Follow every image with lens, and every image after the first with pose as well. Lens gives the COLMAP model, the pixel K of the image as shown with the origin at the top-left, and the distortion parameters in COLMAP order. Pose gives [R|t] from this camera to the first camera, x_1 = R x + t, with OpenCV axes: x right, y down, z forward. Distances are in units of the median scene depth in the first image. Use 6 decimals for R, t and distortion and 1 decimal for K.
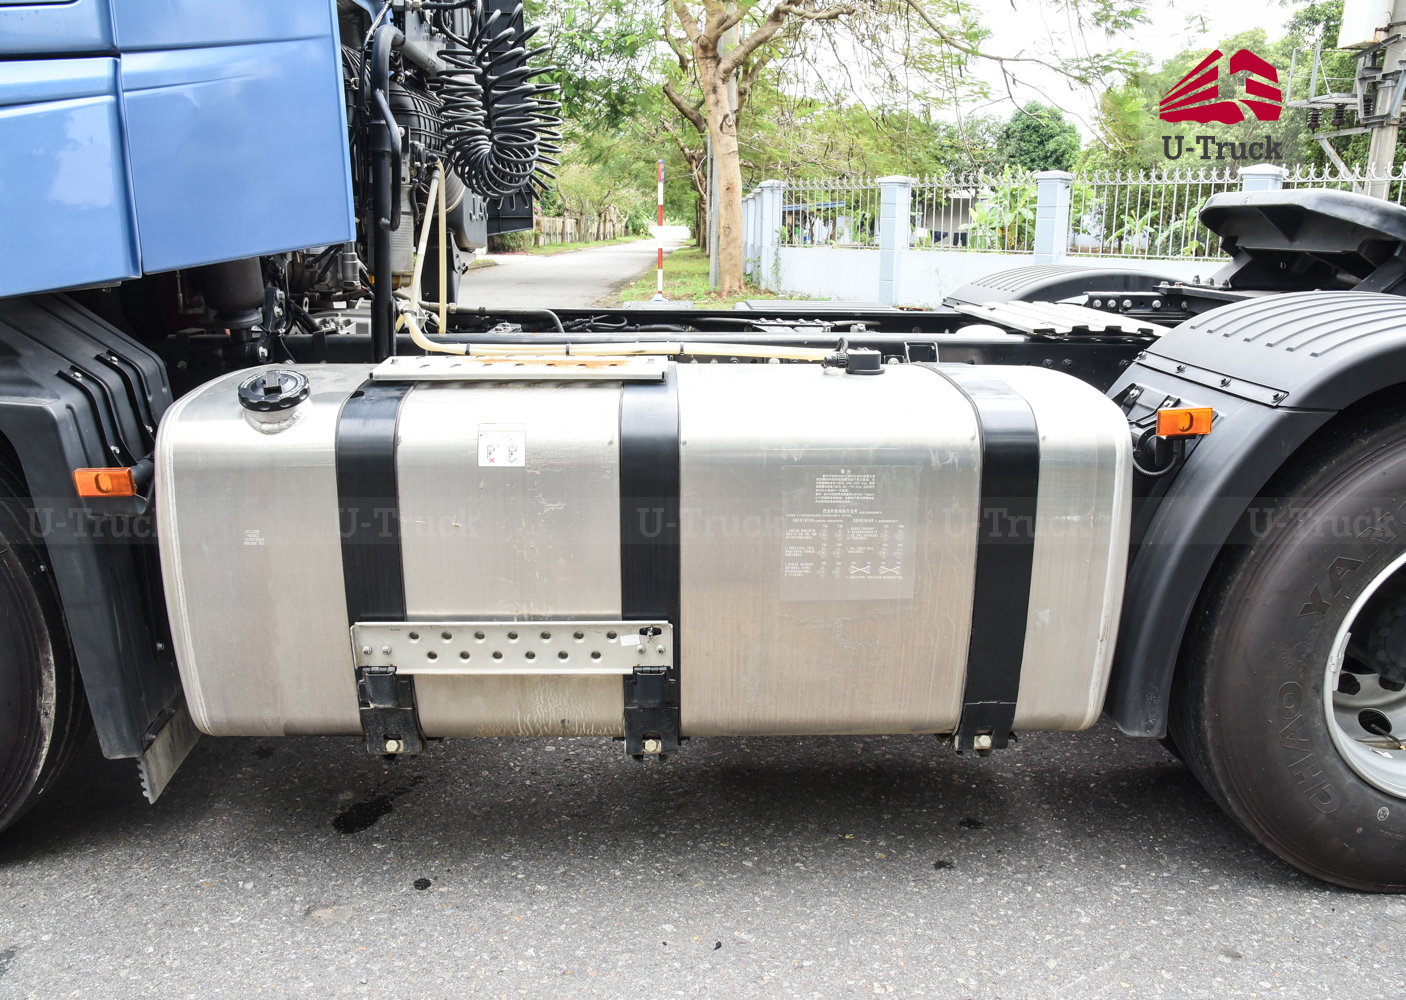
lens RADIAL K [[1056.3, 0, 703.0], [0, 1056.3, 500.0], [0, 0, 1]] dist [-0.076259, 0.067804]
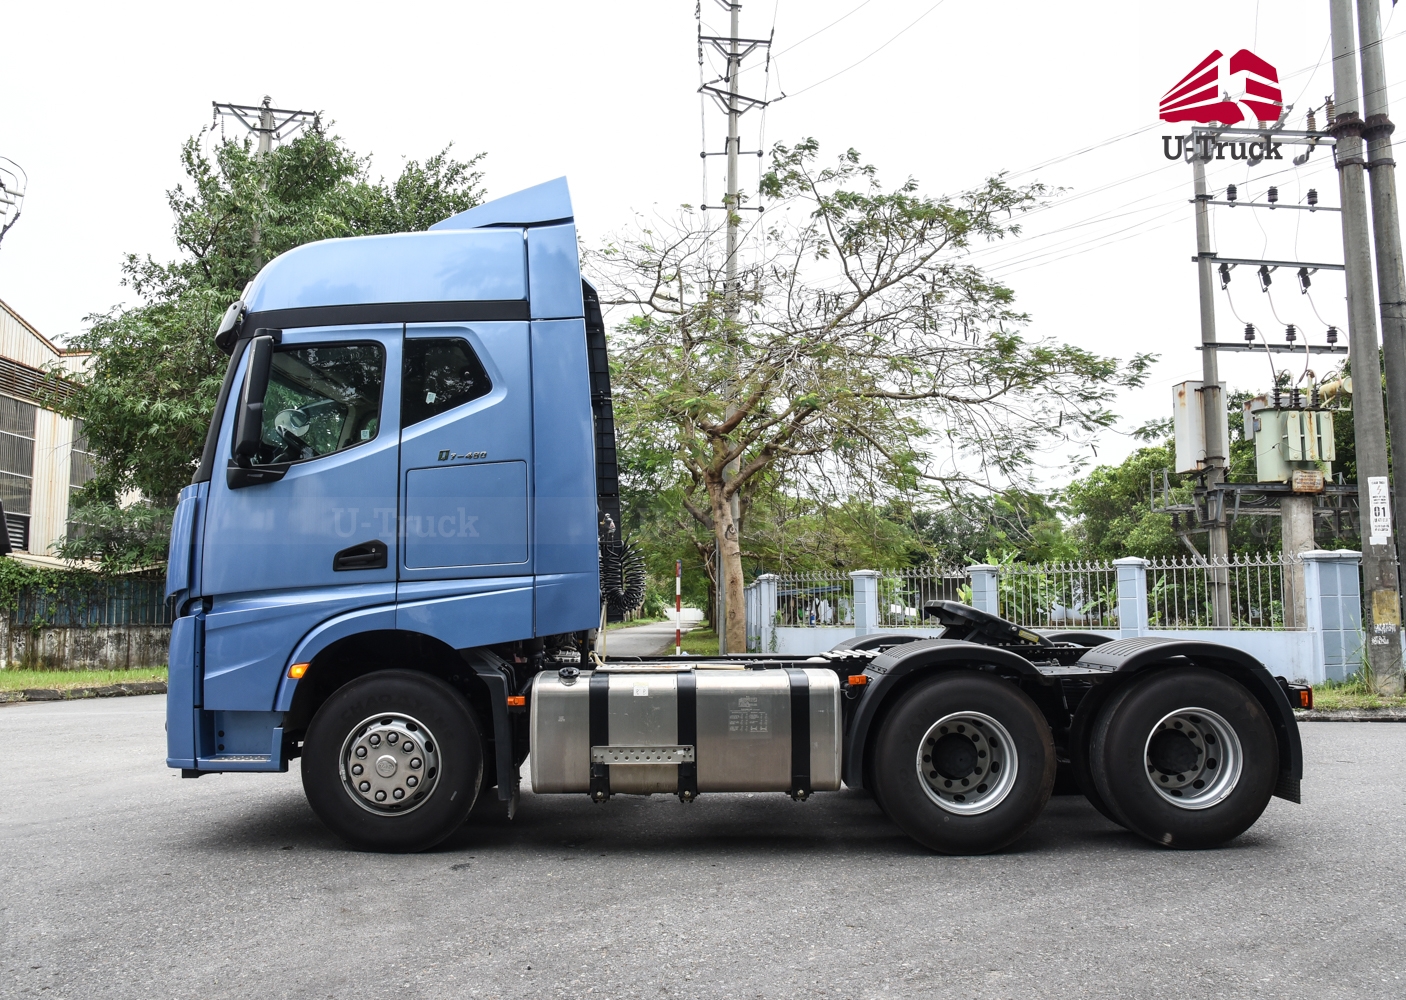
lens RADIAL K [[1045.0, 0, 734.3], [0, 1045.0, 498.8], [0, 0, 1]] dist [-0.110120, 0.056742]
pose [[0.999745, -0.011974, 0.019127, 0.004584], [0.017931, 0.936125, -0.351211, 0.058078], [-0.013700, 0.351464, 0.936101, -0.242150]]
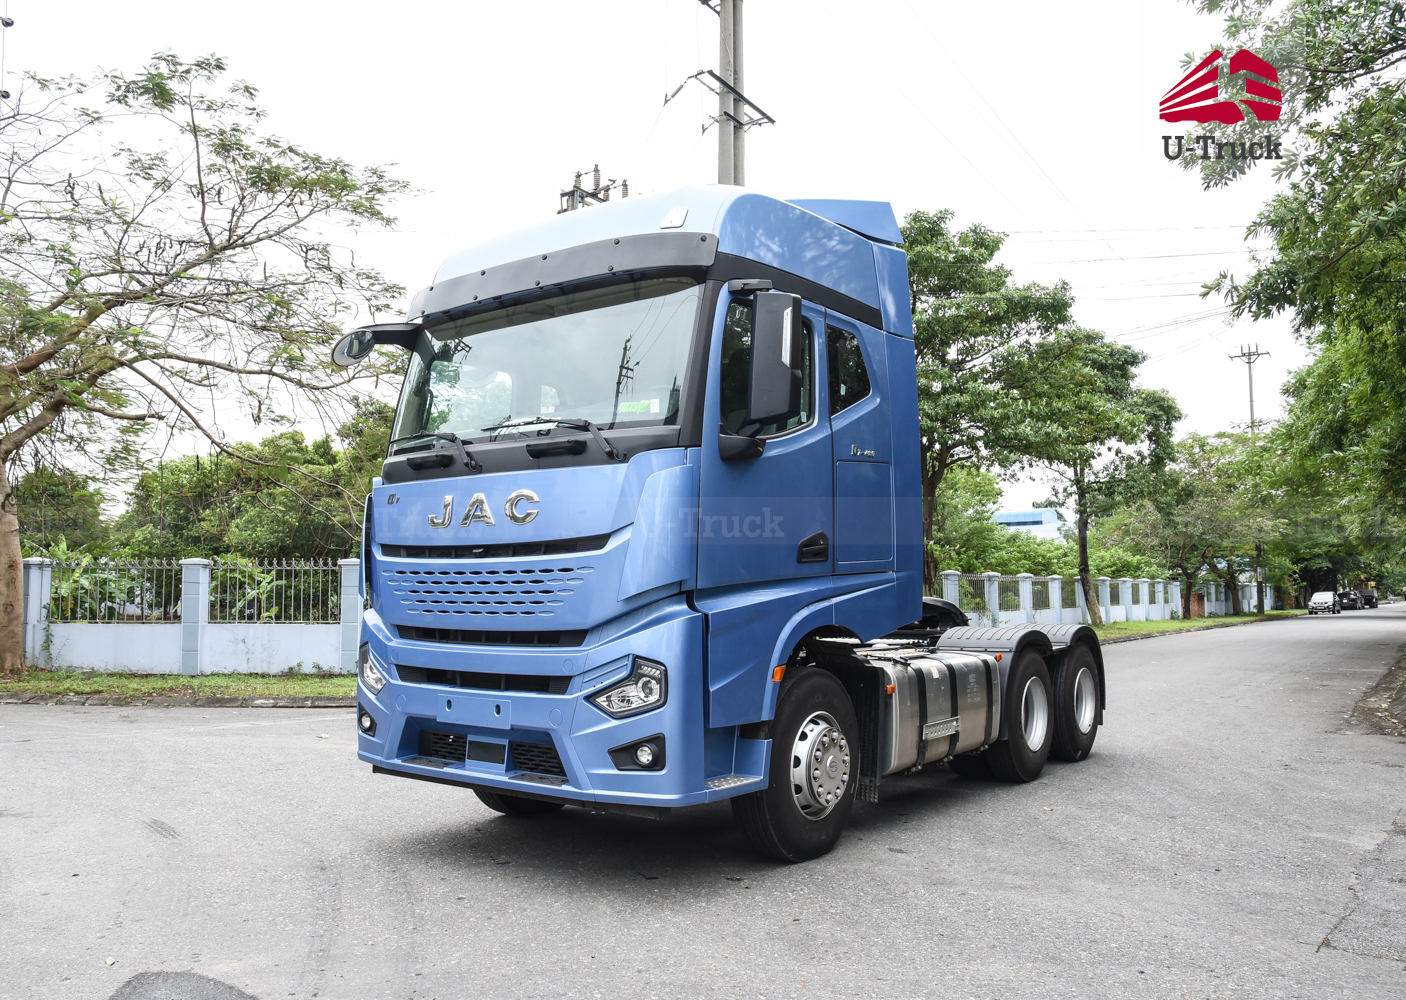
lens RADIAL K [[1045.0, 0, 734.3], [0, 1045.0, 498.8], [0, 0, 1]] dist [-0.110120, 0.056742]
pose [[0.598036, 0.065387, 0.798797, -0.396225], [0.211480, 0.948470, -0.235967, 0.009371], [-0.773065, 0.310047, 0.553392, -0.075265]]
